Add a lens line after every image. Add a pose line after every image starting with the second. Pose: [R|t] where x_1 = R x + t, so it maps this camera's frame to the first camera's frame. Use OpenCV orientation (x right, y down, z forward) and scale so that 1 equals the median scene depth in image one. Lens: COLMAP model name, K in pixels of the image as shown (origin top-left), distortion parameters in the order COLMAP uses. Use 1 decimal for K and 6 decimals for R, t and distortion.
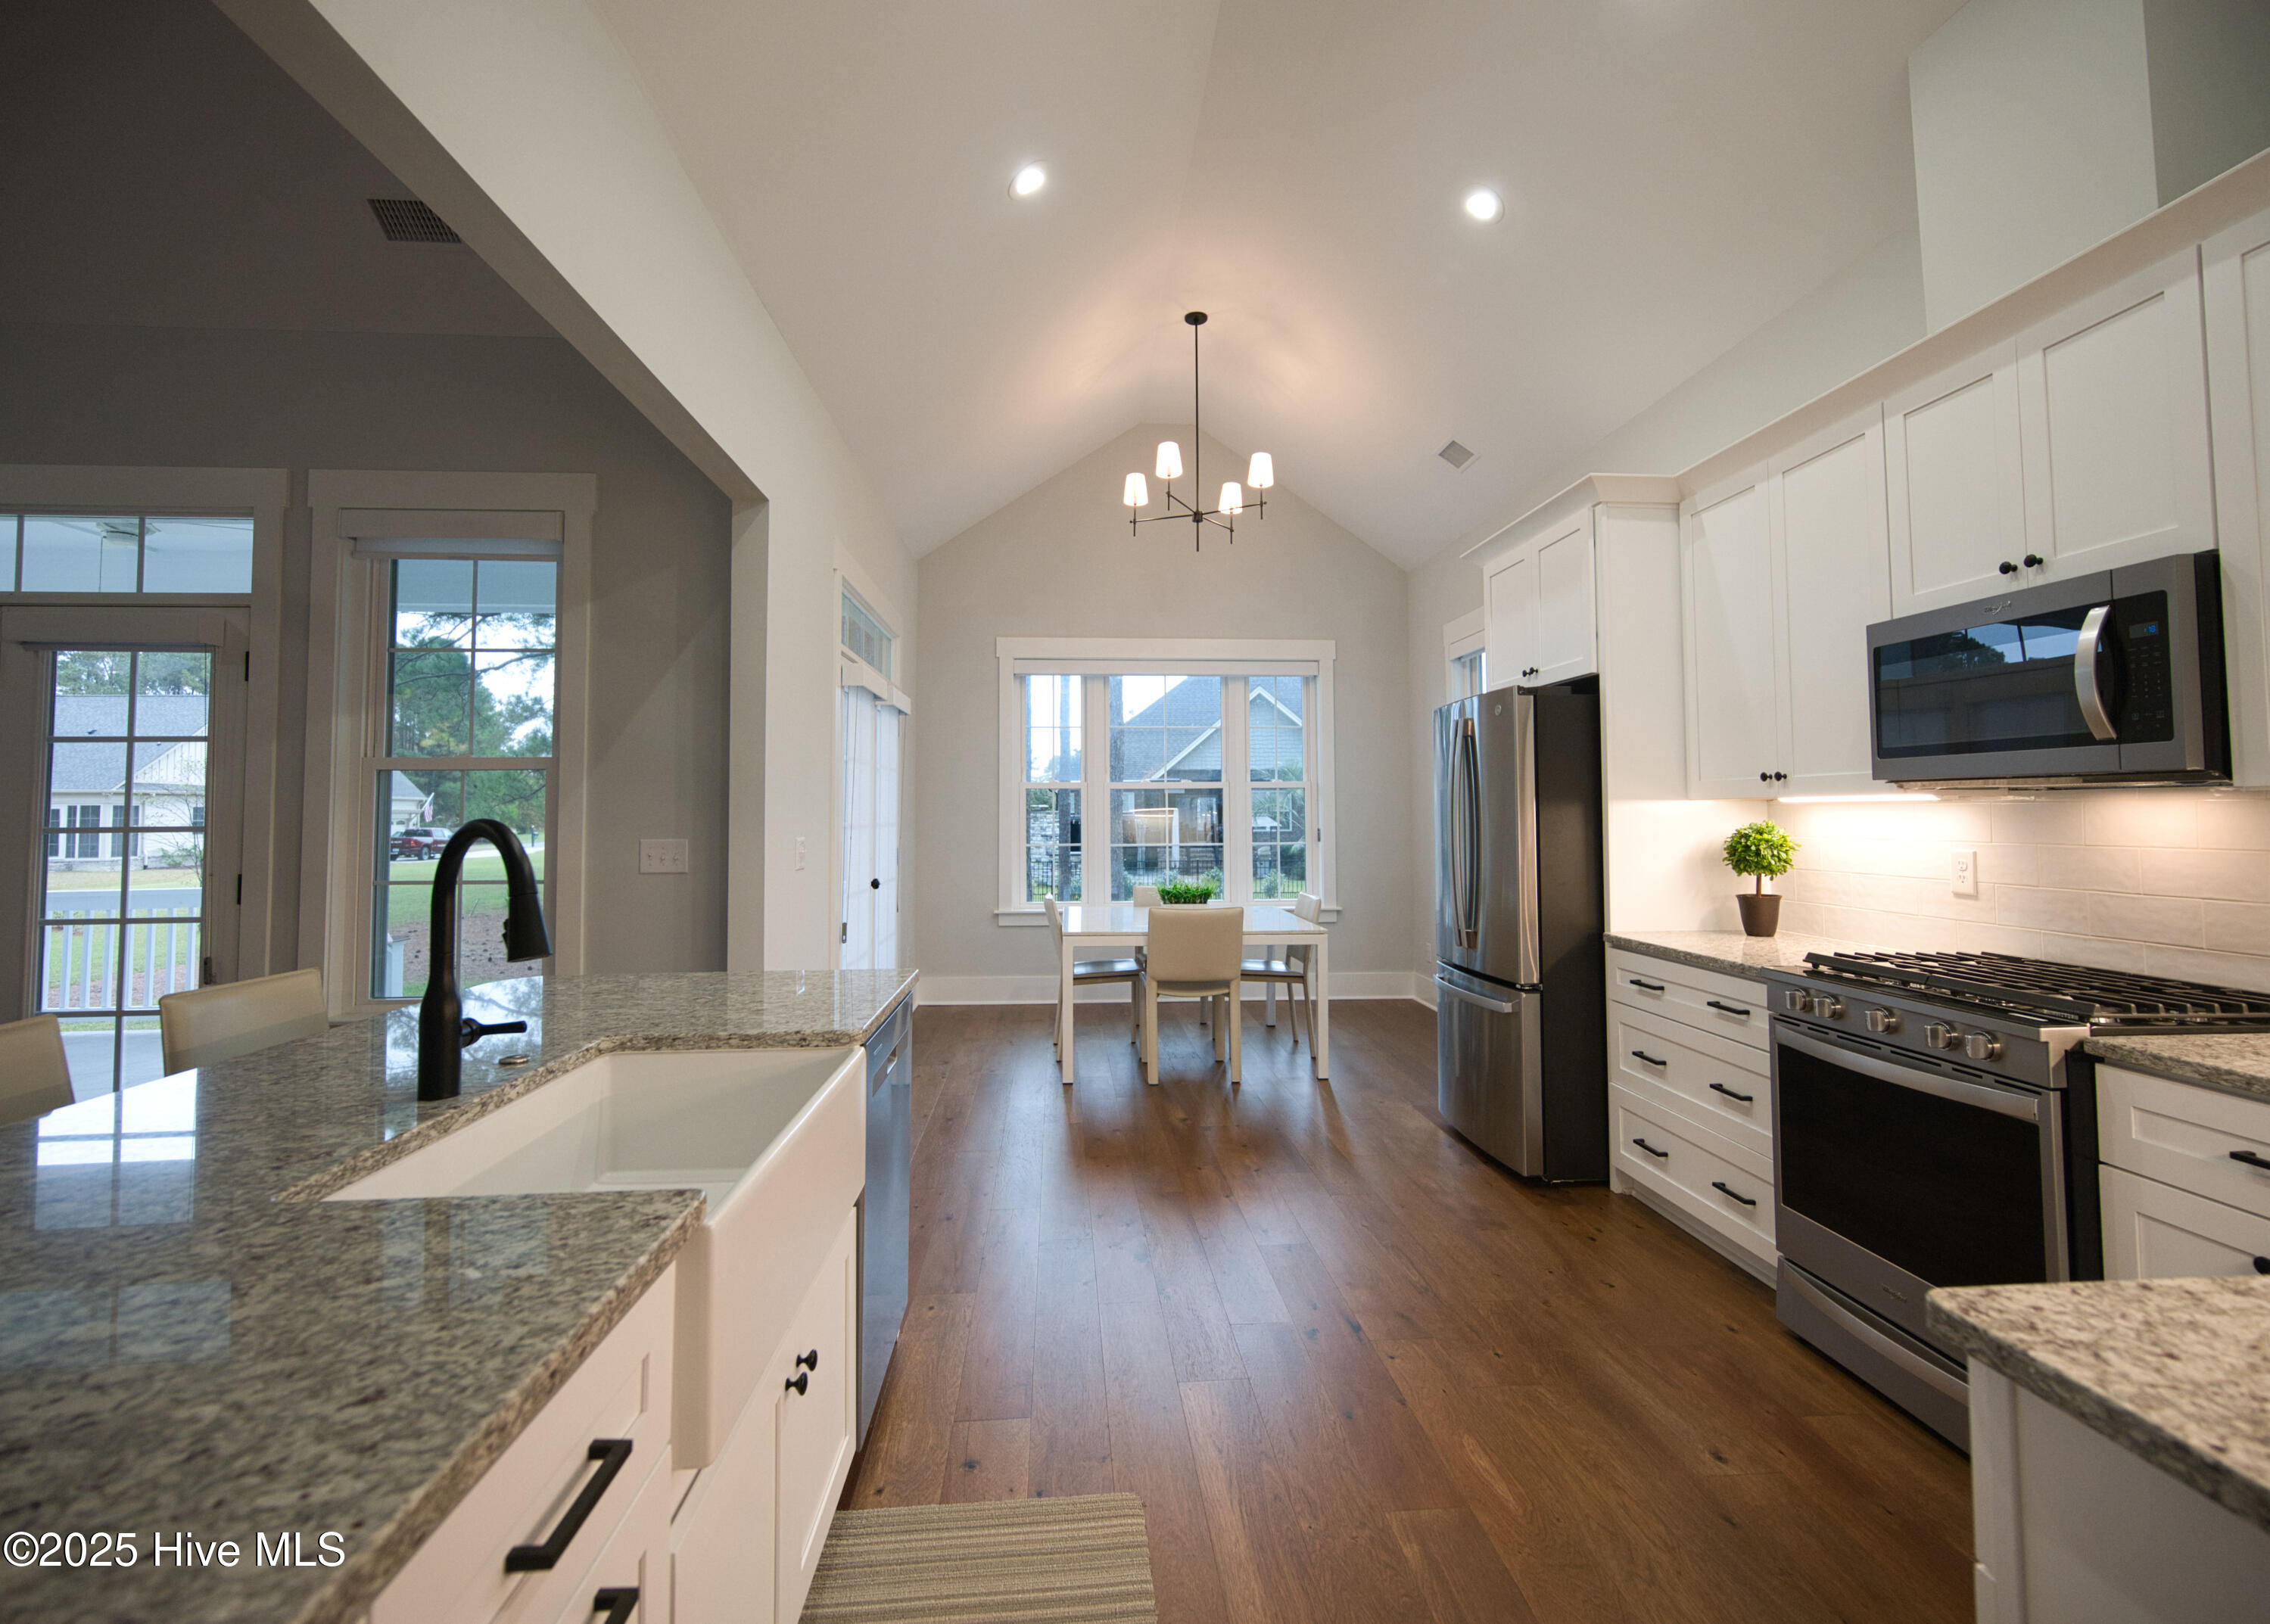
lens RADIAL K [[1030.1, 0, 1133.9], [0, 1030.1, 768.3], [0, 0, 1]] dist [-0.000379, 0.000007]
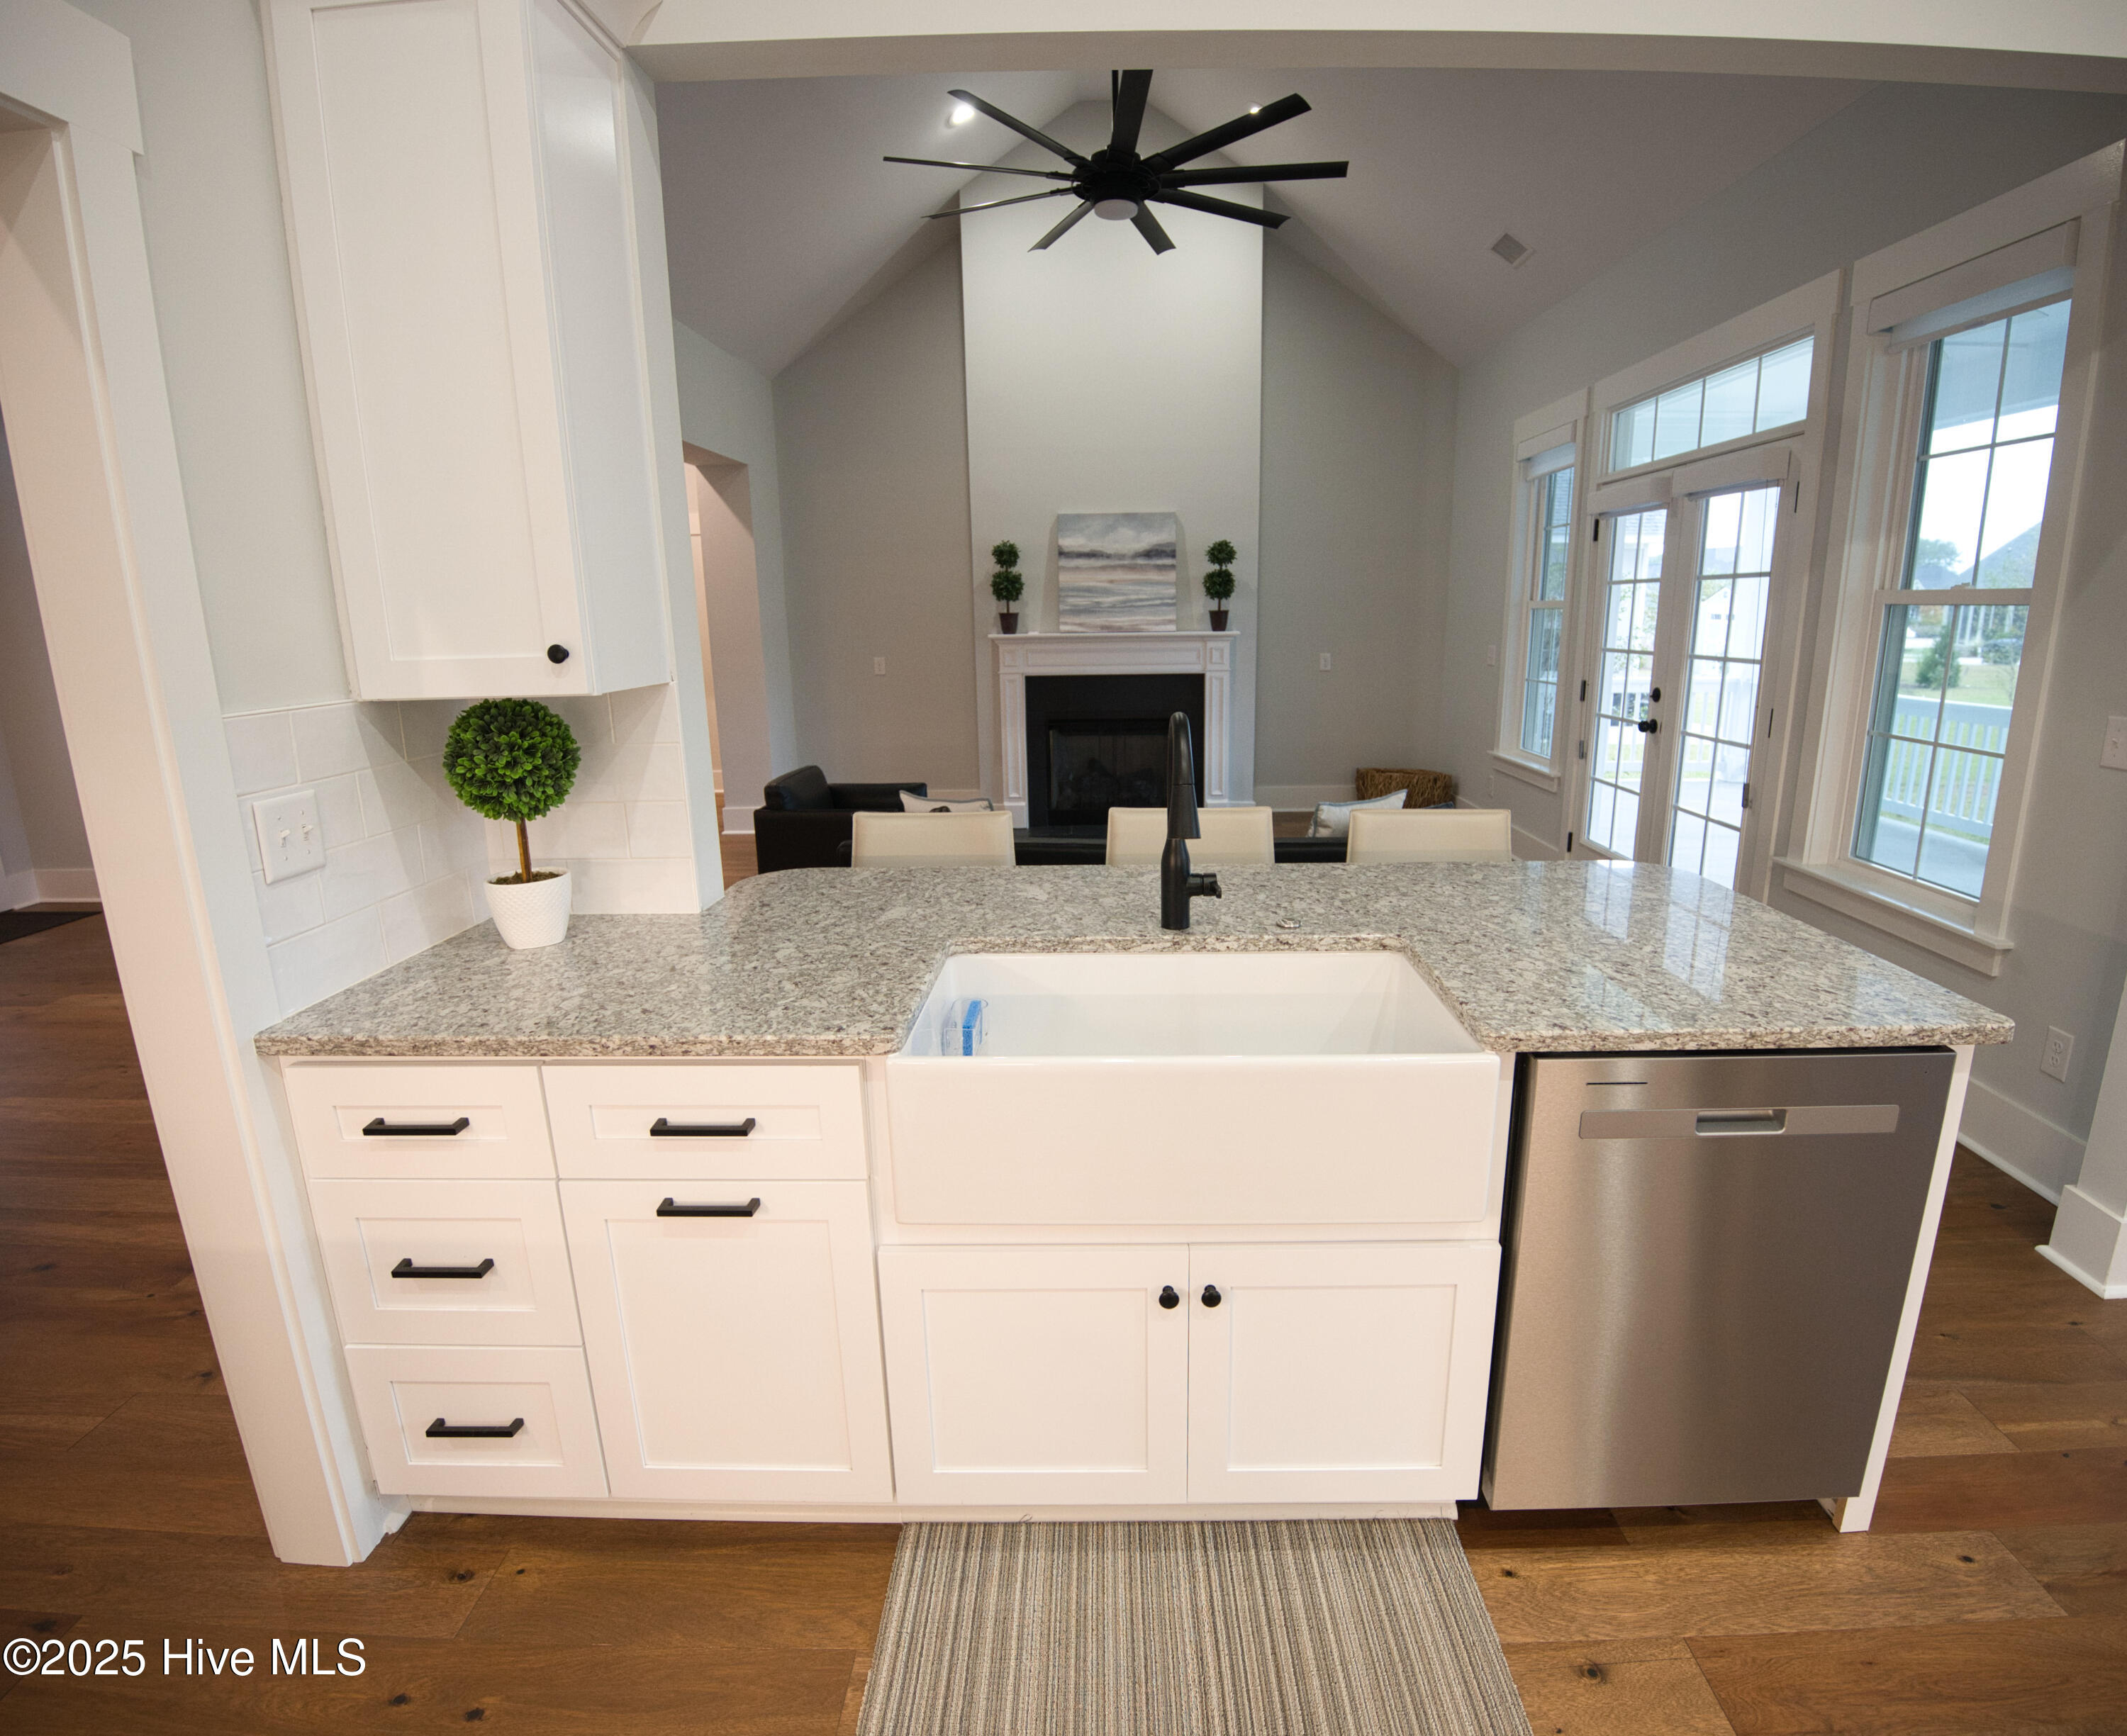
lens RADIAL K [[1075.6, 0, 1102.8], [0, 1075.6, 859.6], [0, 0, 1]] dist [-0.042542, 0.000197]
pose [[-0.078336, 0.231955, -0.969567, 0.285900], [0.054349, 0.972103, 0.228171, -0.032643], [0.995444, -0.034821, -0.088758, 0.493814]]
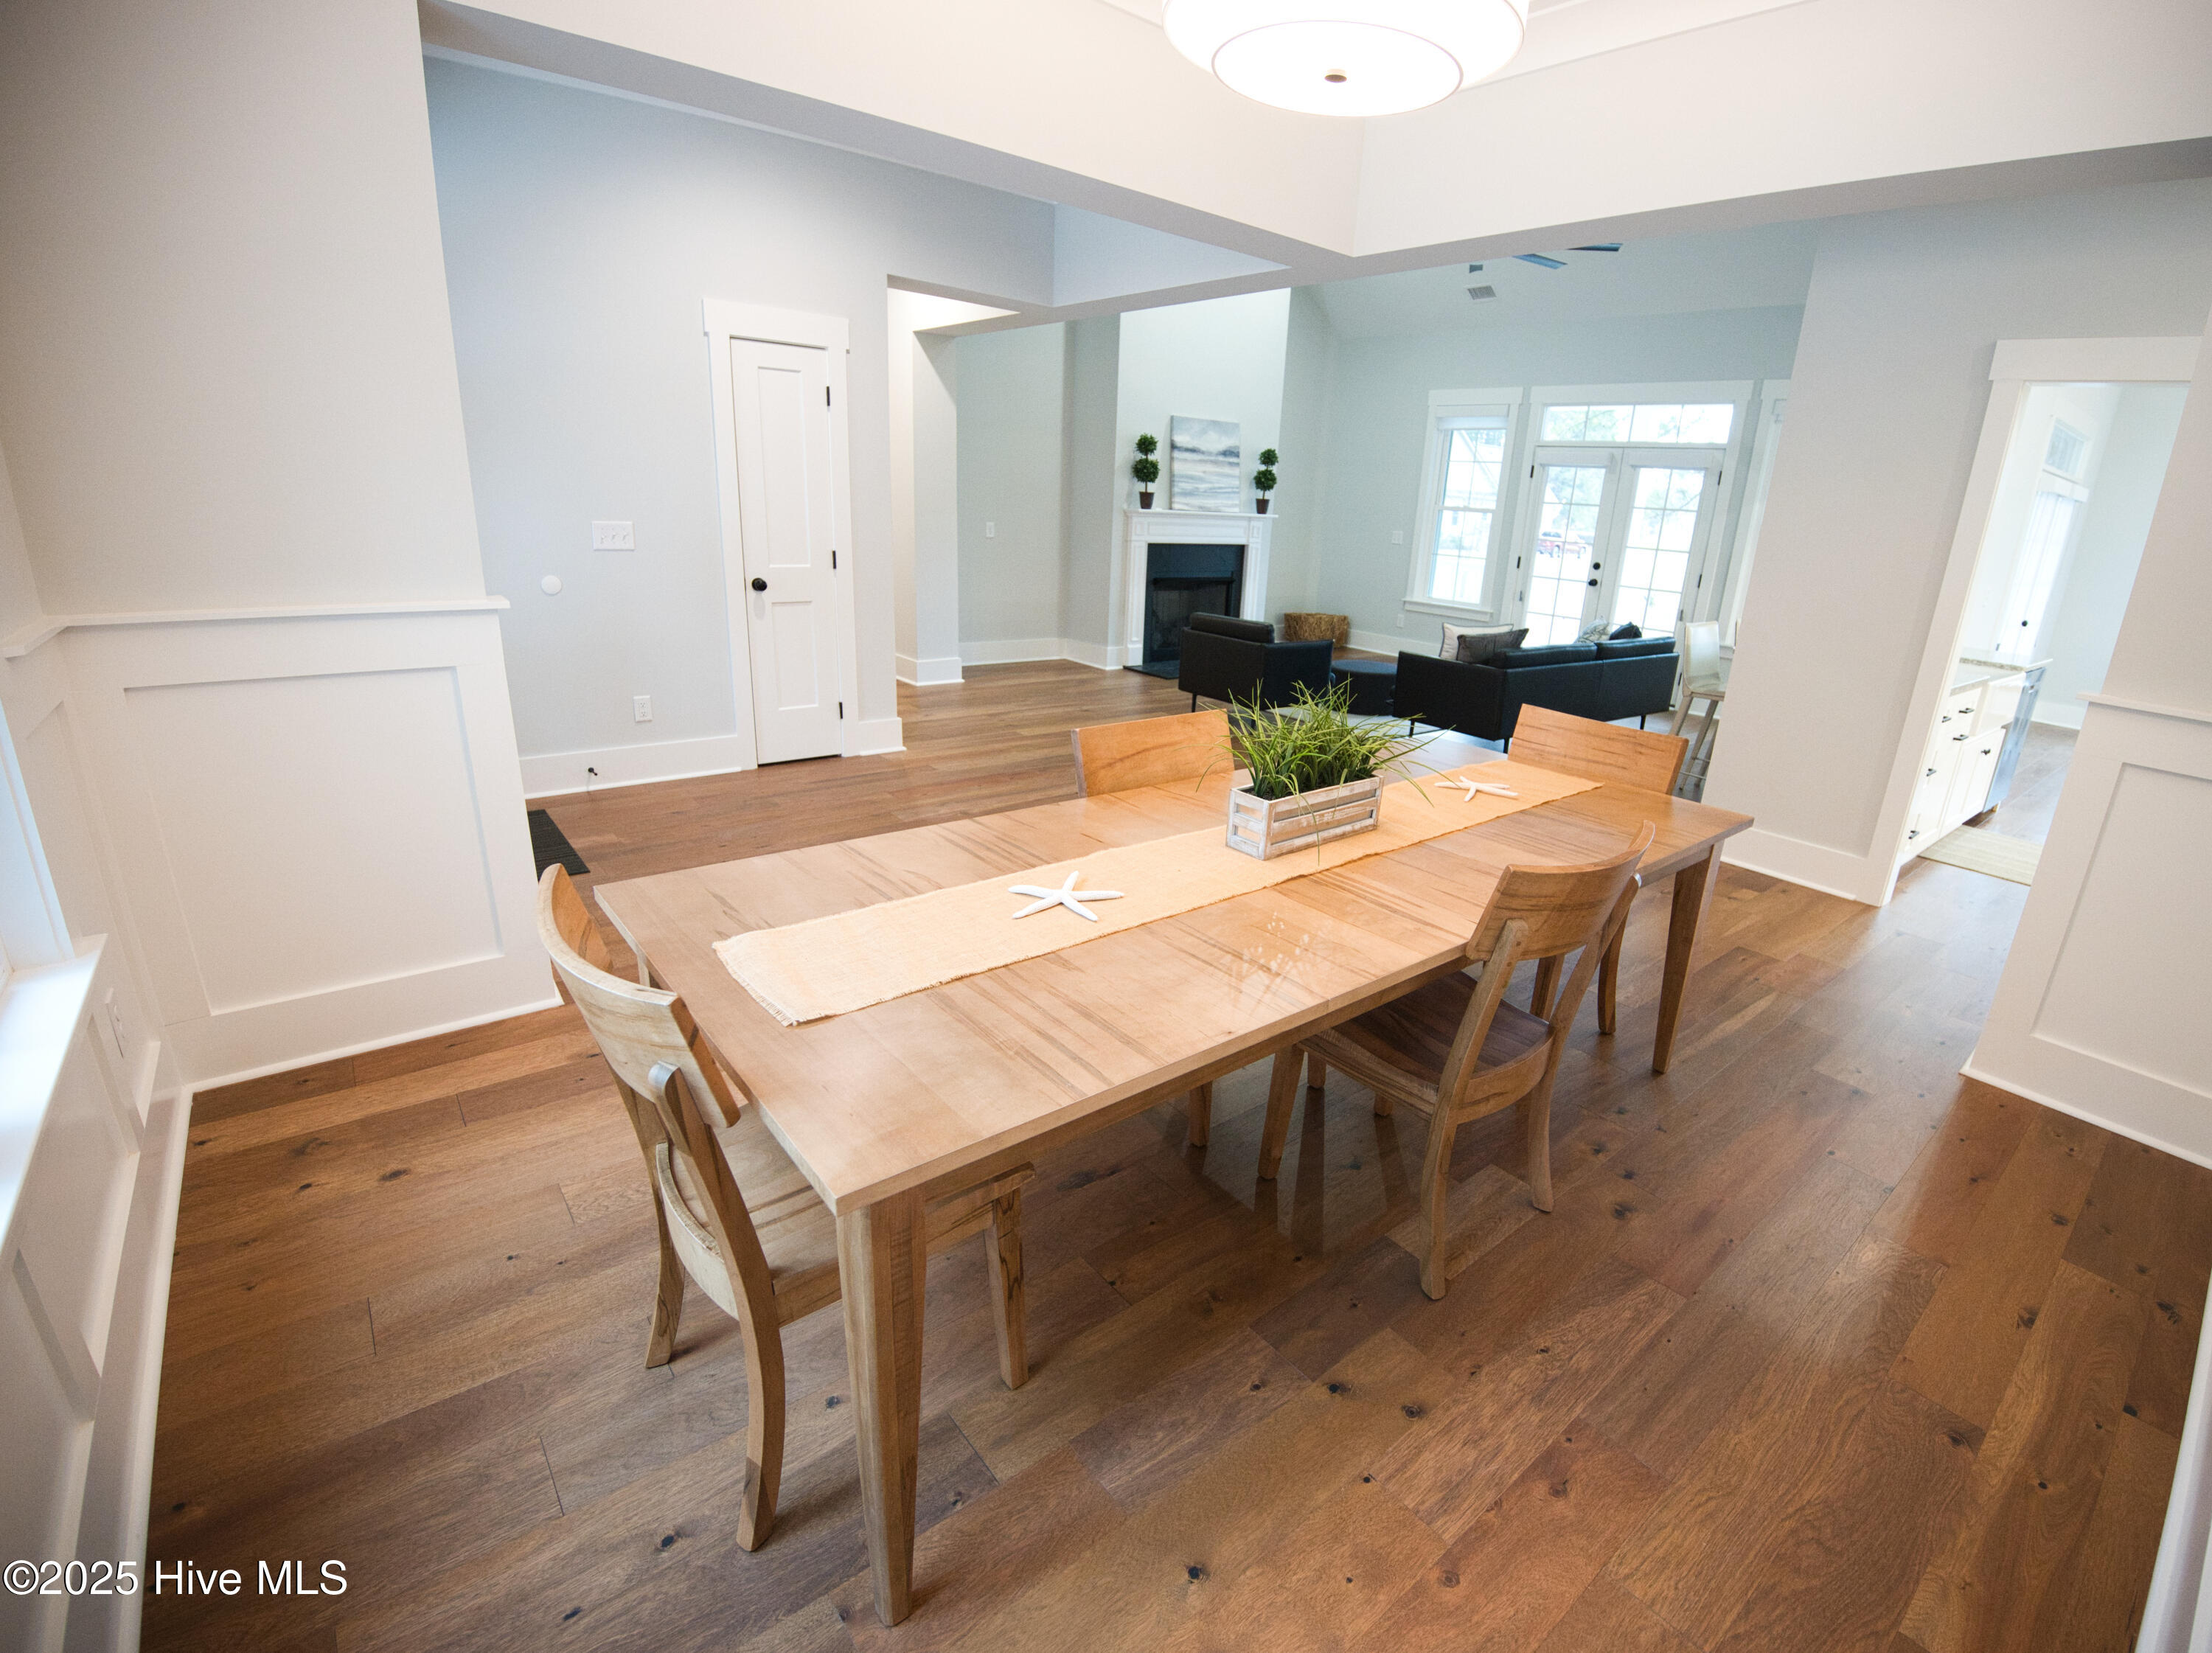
lens RADIAL K [[1001.2, 0, 1164.7], [0, 1001.2, 829.2], [0, 0, 1]] dist [-0.054404, -0.000023]
pose [[0.586067, 0.292158, -0.755757, 0.277284], [-0.022746, 0.938296, 0.345085, -0.105510], [0.809943, -0.185052, 0.556550, -1.474828]]
